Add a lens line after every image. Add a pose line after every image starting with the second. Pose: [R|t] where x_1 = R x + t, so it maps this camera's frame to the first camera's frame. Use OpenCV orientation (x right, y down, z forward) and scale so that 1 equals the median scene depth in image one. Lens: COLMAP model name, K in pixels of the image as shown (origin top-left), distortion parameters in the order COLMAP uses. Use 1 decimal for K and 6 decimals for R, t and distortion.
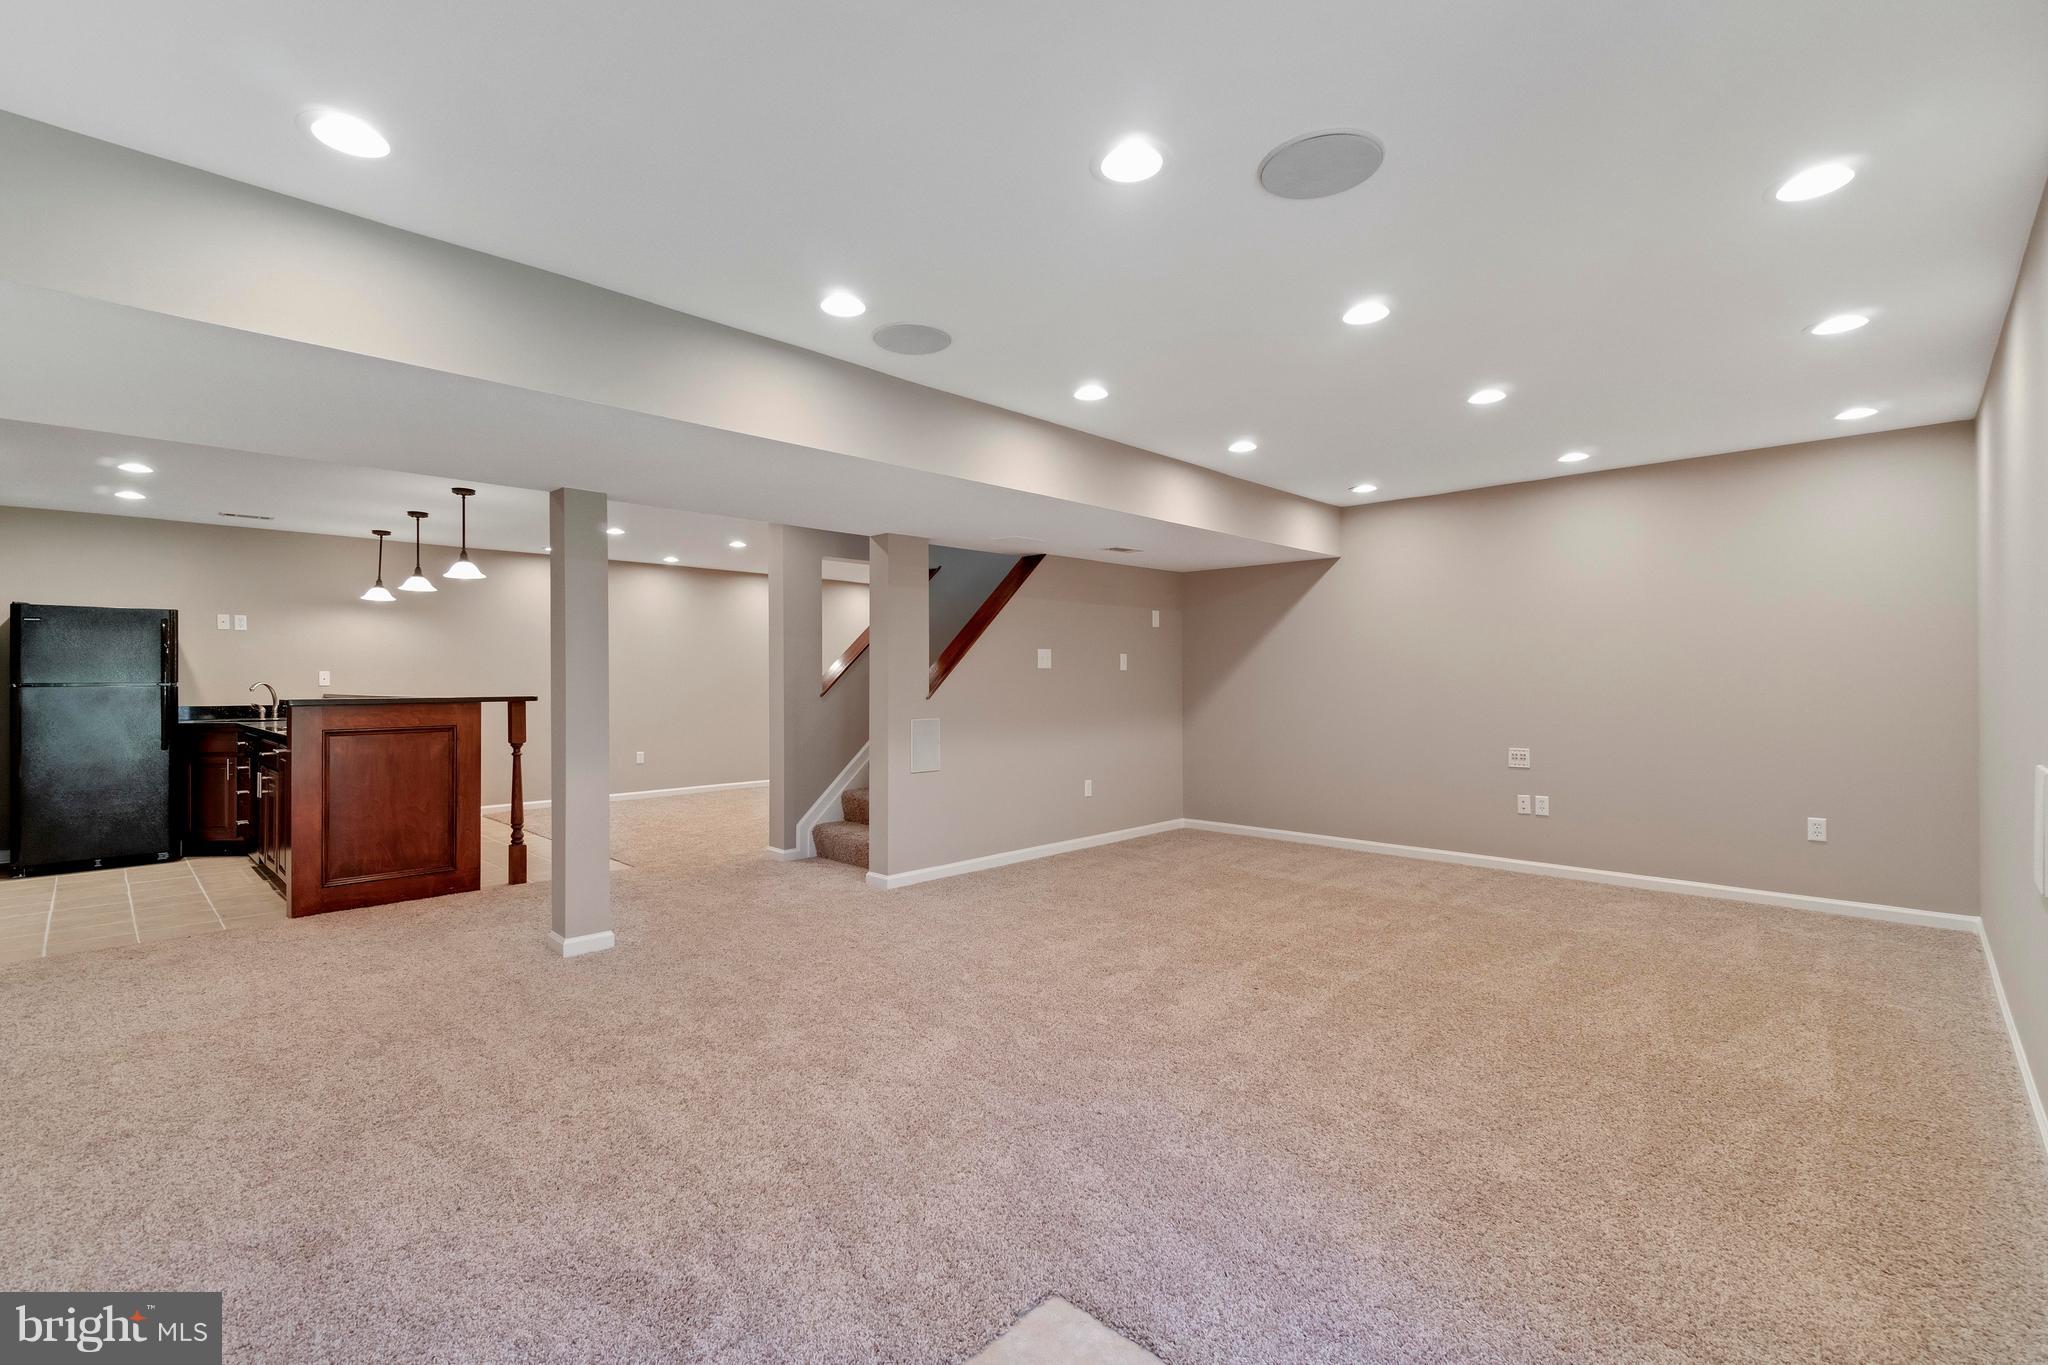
lens RADIAL K [[913.6, 0, 1007.2], [0, 913.6, 682.8], [0, 0, 1]] dist [-0.010871, -0.000649]
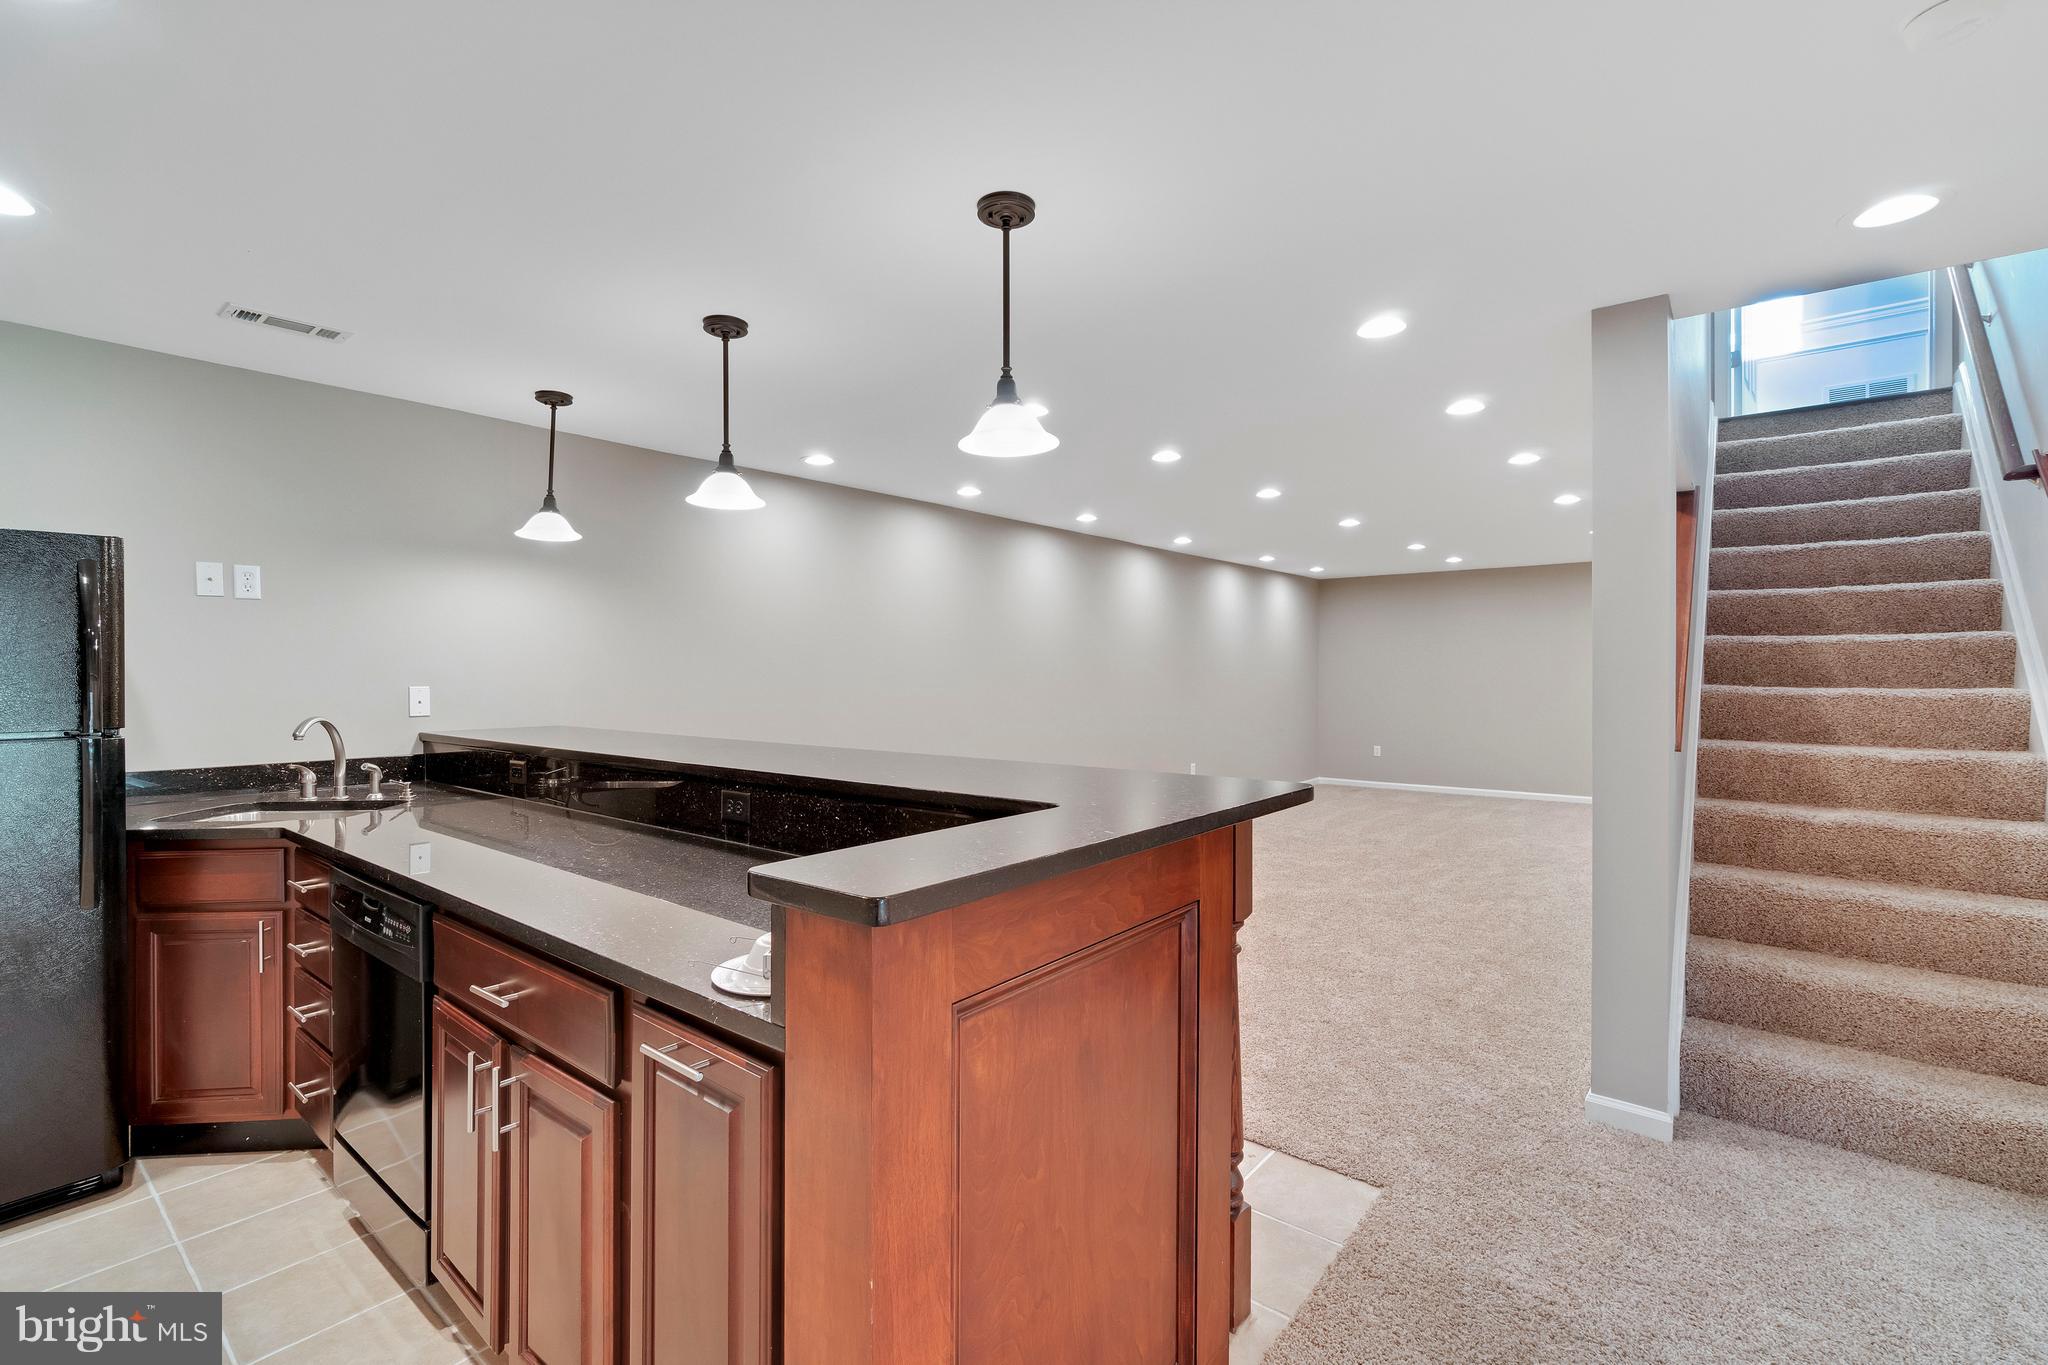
lens RADIAL K [[913.6, 0, 1041.3], [0, 913.6, 678.5], [0, 0, 1]] dist [-0.010871, -0.000649]
pose [[0.995132, 0.003591, 0.098489, -0.494678], [-0.003738, 0.999992, 0.001308, -0.019430], [-0.098484, -0.001670, 0.995137, 0.507217]]
